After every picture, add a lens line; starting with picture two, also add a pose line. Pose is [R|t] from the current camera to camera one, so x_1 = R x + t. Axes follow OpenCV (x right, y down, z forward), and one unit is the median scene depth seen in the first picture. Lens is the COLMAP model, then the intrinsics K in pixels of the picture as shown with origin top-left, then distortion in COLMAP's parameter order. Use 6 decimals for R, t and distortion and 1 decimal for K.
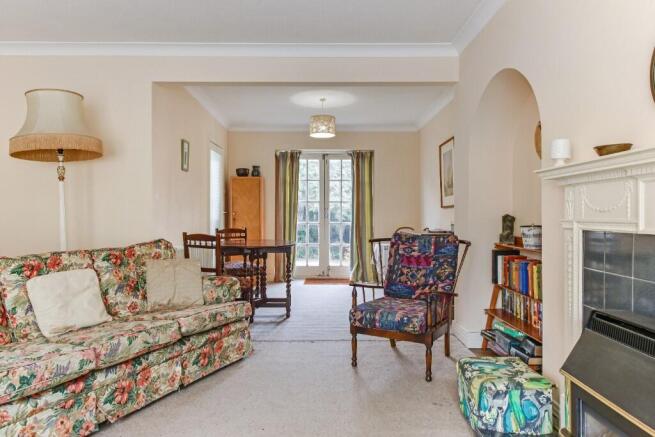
lens RADIAL K [[431.4, 0, 342.0], [0, 431.4, 220.2], [0, 0, 1]] dist [0.009559, -0.001997]
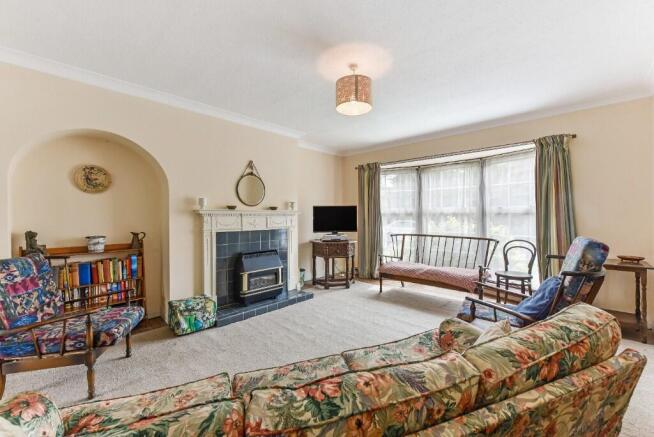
lens RADIAL K [[261.0, 0, 329.5], [0, 261.0, 218.4], [0, 0, 1]] dist [-0.003176, 0.001327]
pose [[-0.705196, -0.006559, 0.708982, -0.616764], [0.008255, 0.999813, 0.017460, -0.048276], [-0.708965, 0.018165, -0.705010, 0.863841]]
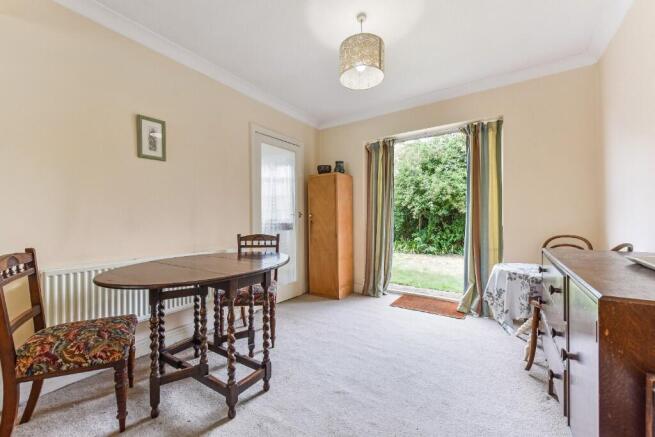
lens RADIAL K [[261.4, 0, 330.1], [0, 261.4, 222.5], [0, 0, 1]] dist [-0.003176, 0.001327]
pose [[0.811696, 0.004958, -0.584059, 0.184993], [-0.000386, 0.999968, 0.007952, -0.009545], [0.584080, -0.006229, 0.811672, 1.043250]]
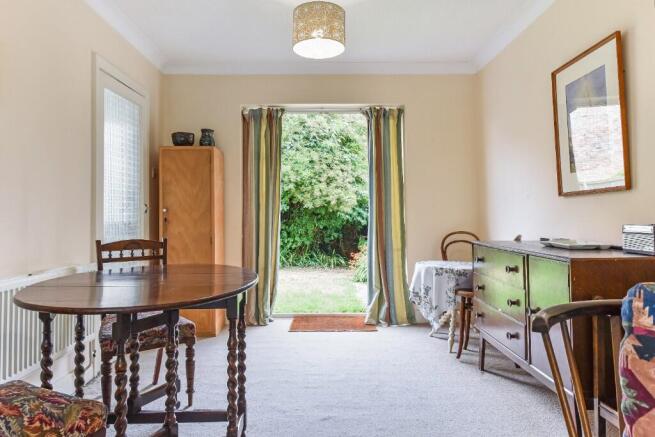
lens RADIAL K [[431.4, 0, 327.5], [0, 431.4, 210.5], [0, 0, 1]] dist [0.009559, -0.001997]
pose [[0.999744, -0.003363, -0.022376, -0.041828], [0.002887, 0.999769, -0.021283, -0.004020], [0.022442, 0.021213, 0.999523, 0.782452]]
